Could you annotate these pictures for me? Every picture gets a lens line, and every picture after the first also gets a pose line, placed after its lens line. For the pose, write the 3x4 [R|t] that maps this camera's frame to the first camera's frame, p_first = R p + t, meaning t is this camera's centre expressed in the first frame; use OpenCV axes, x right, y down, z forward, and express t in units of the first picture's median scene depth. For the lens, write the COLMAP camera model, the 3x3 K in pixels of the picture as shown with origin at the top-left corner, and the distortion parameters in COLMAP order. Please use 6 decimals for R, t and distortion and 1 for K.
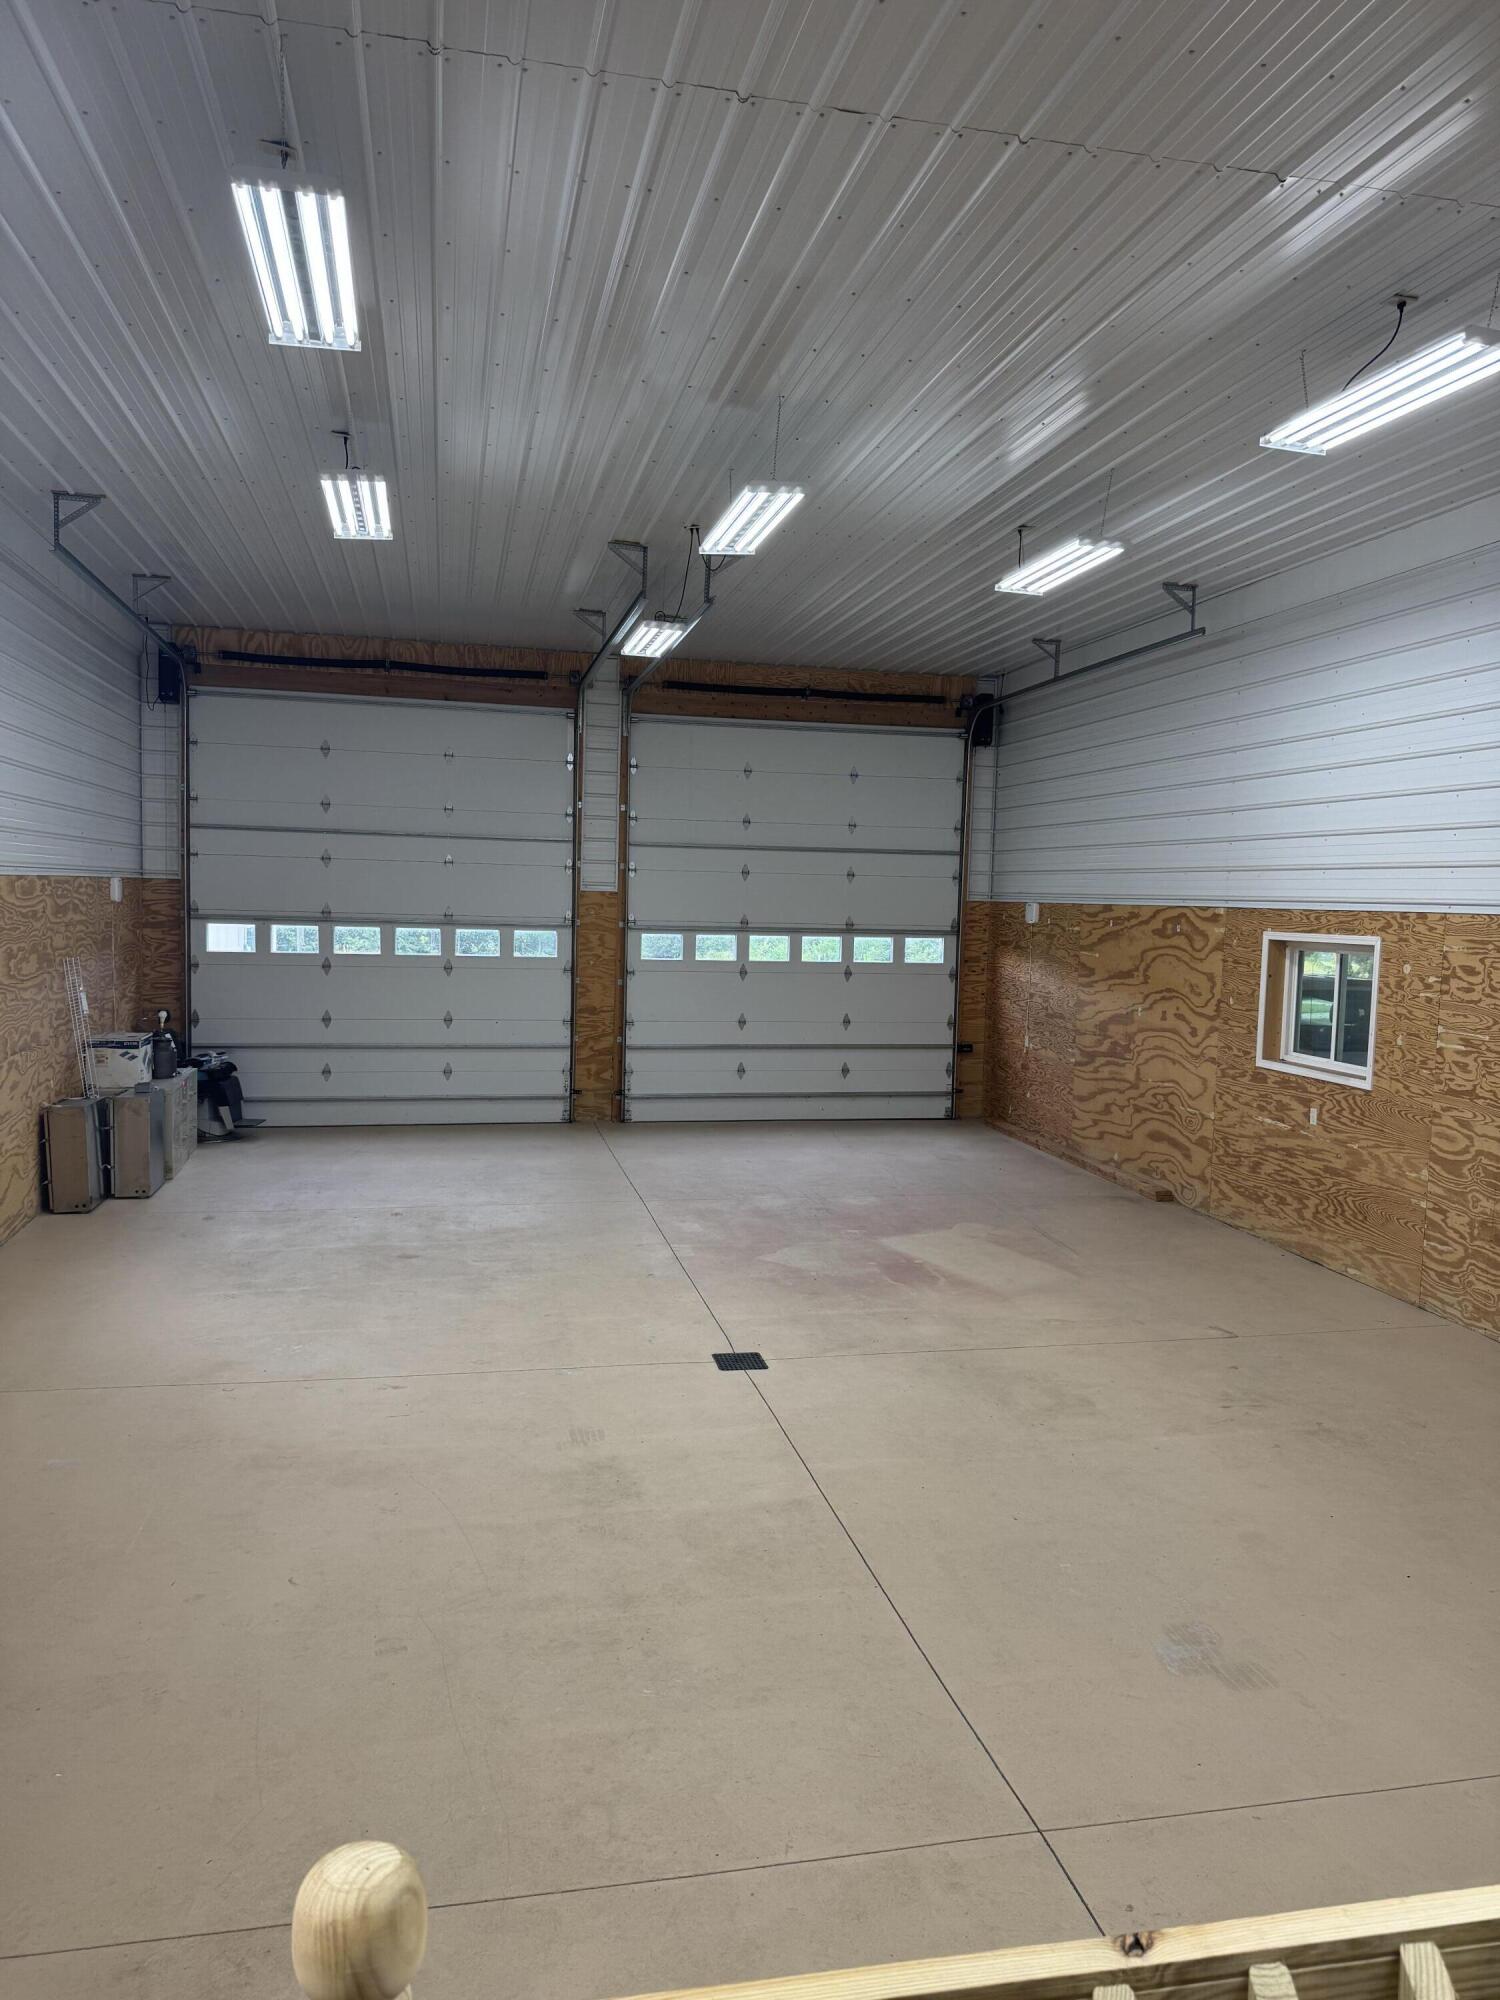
lens RADIAL K [[1402.5, 0, 695.8], [0, 1402.5, 1004.7], [0, 0, 1]] dist [0.044975, -0.061074]
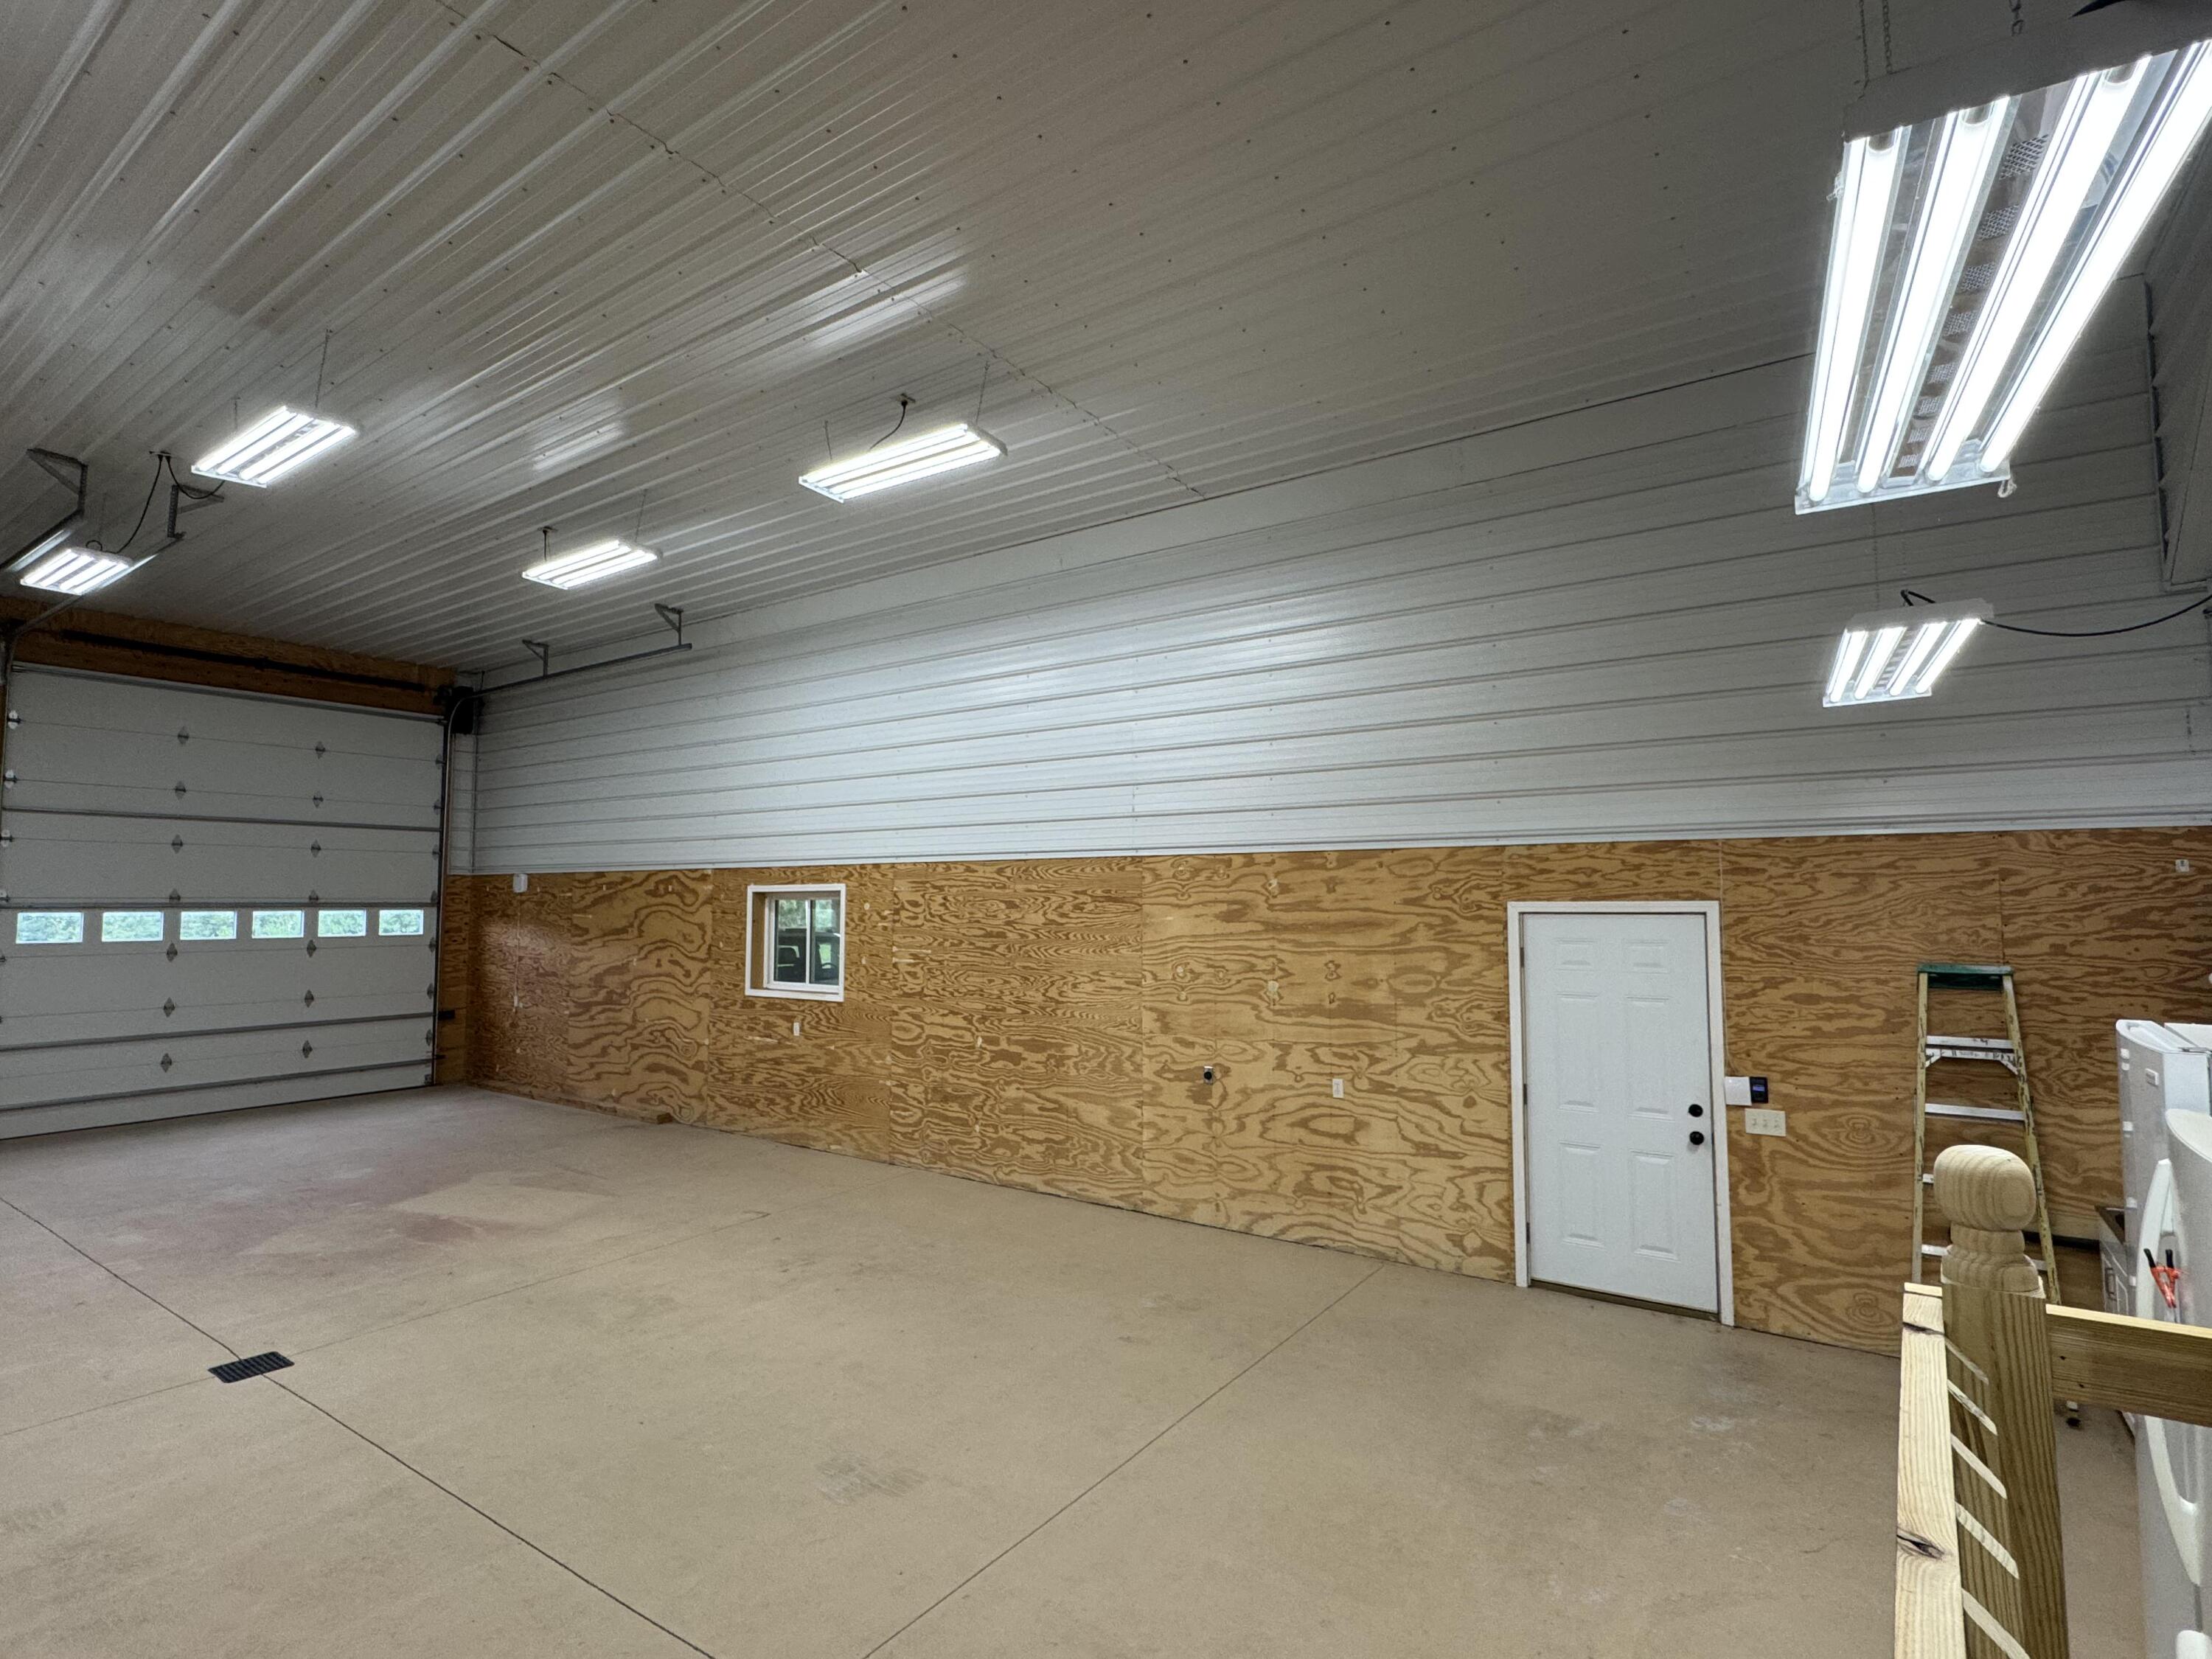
lens RADIAL K [[1109.5, 0, 1107.2], [0, 1109.5, 829.3], [0, 0, 1]] dist [0.009639, -0.005926]
pose [[0.715890, 0.024536, 0.697782, -0.058877], [0.070394, 0.991754, -0.107094, 0.026787], [-0.694656, 0.125787, 0.708259, 0.078840]]
